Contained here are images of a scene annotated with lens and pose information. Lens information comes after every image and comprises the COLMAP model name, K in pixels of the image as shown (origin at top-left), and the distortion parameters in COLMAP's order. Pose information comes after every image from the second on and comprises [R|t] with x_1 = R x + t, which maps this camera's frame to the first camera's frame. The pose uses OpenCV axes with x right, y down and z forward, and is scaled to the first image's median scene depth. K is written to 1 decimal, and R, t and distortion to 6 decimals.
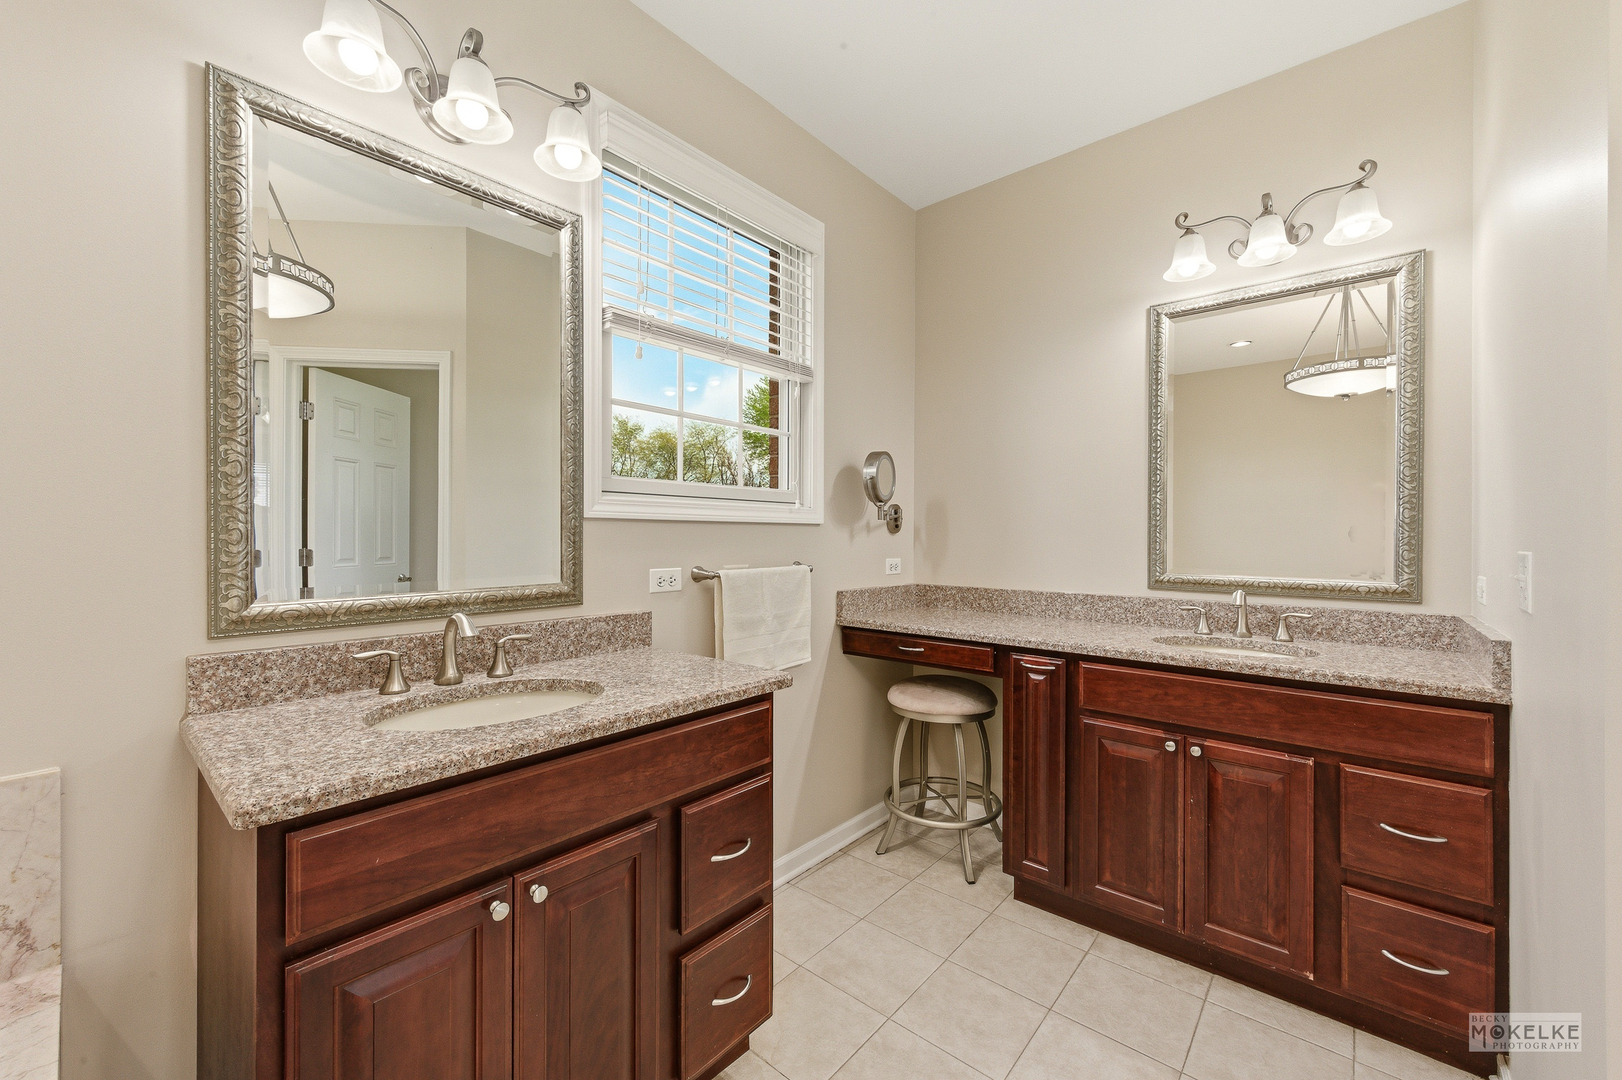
lens RADIAL K [[645.5, 0, 807.8], [0, 645.5, 534.6], [0, 0, 1]] dist [0.007931, -0.001004]
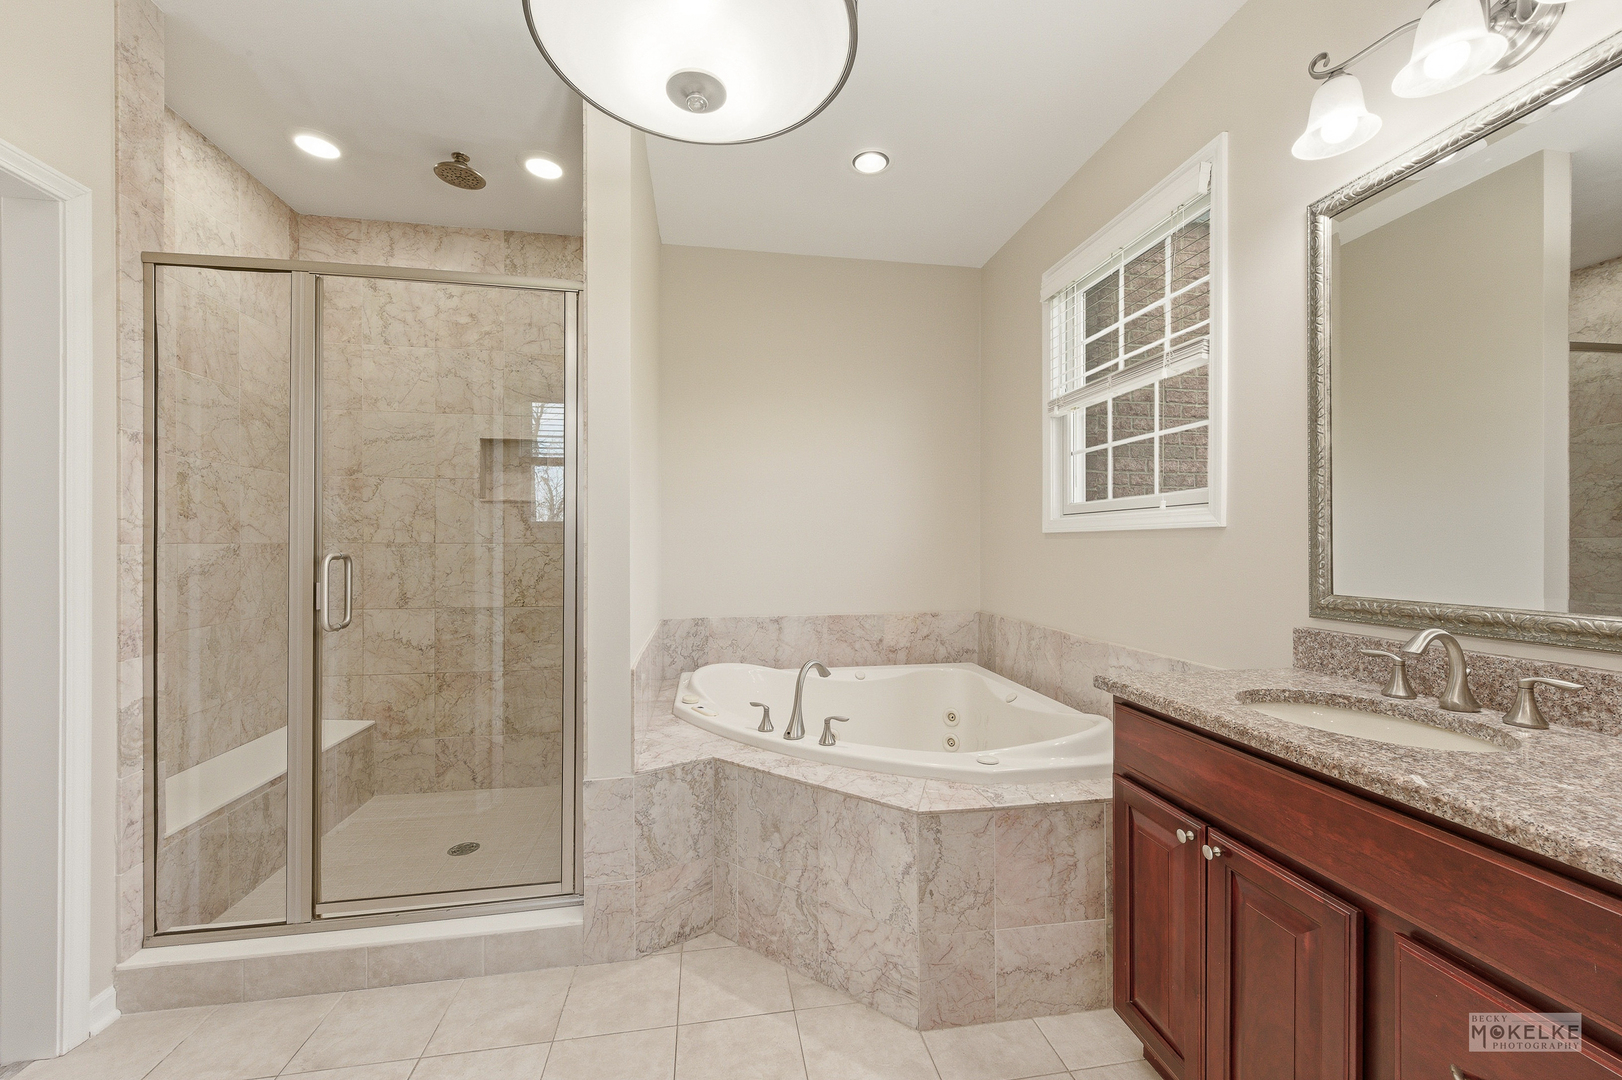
lens RADIAL K [[645.5, 0, 818.6], [0, 645.5, 535.3], [0, 0, 1]] dist [0.007931, -0.001004]
pose [[-0.629031, -0.009515, -0.777322, 0.783550], [-0.000438, 0.999929, -0.011885, 0.002696], [0.777380, -0.007136, -0.628991, 1.005825]]
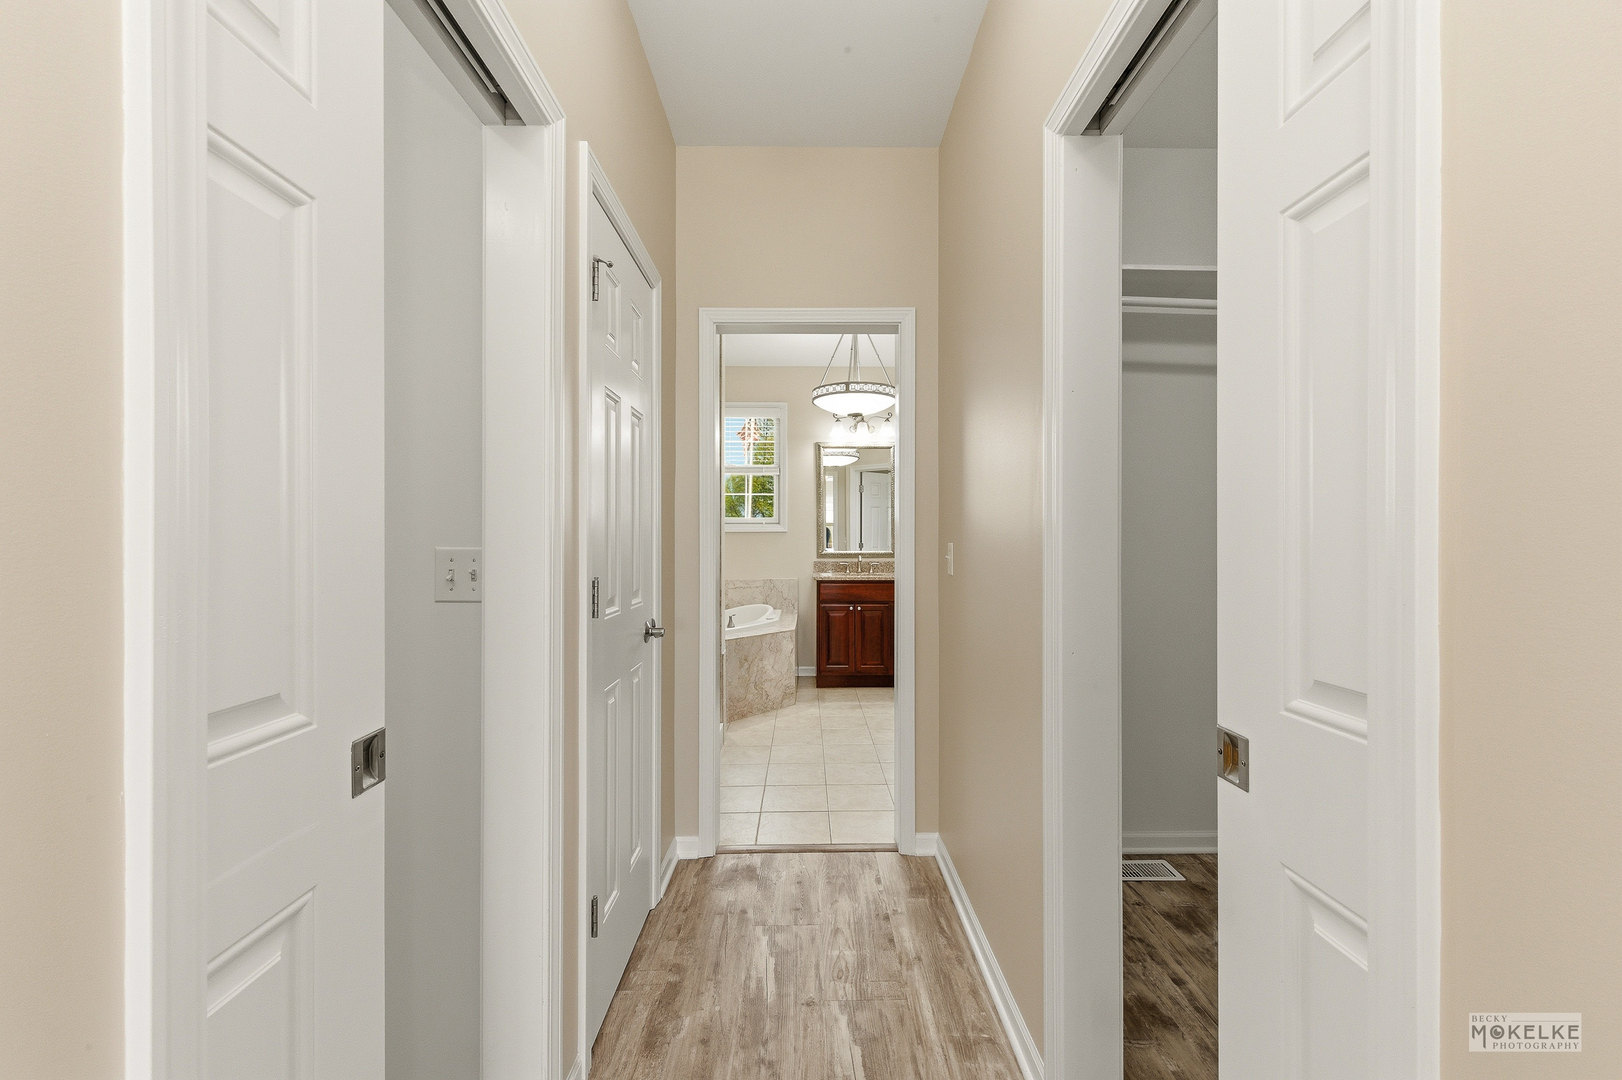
lens RADIAL K [[645.5, 0, 812.7], [0, 645.5, 541.3], [0, 0, 1]] dist [0.007931, -0.001004]
pose [[0.671825, -0.001856, -0.740708, 2.509183], [0.003119, 0.999995, 0.000322, 0.033989], [0.740703, -0.002526, 0.671827, -2.160615]]
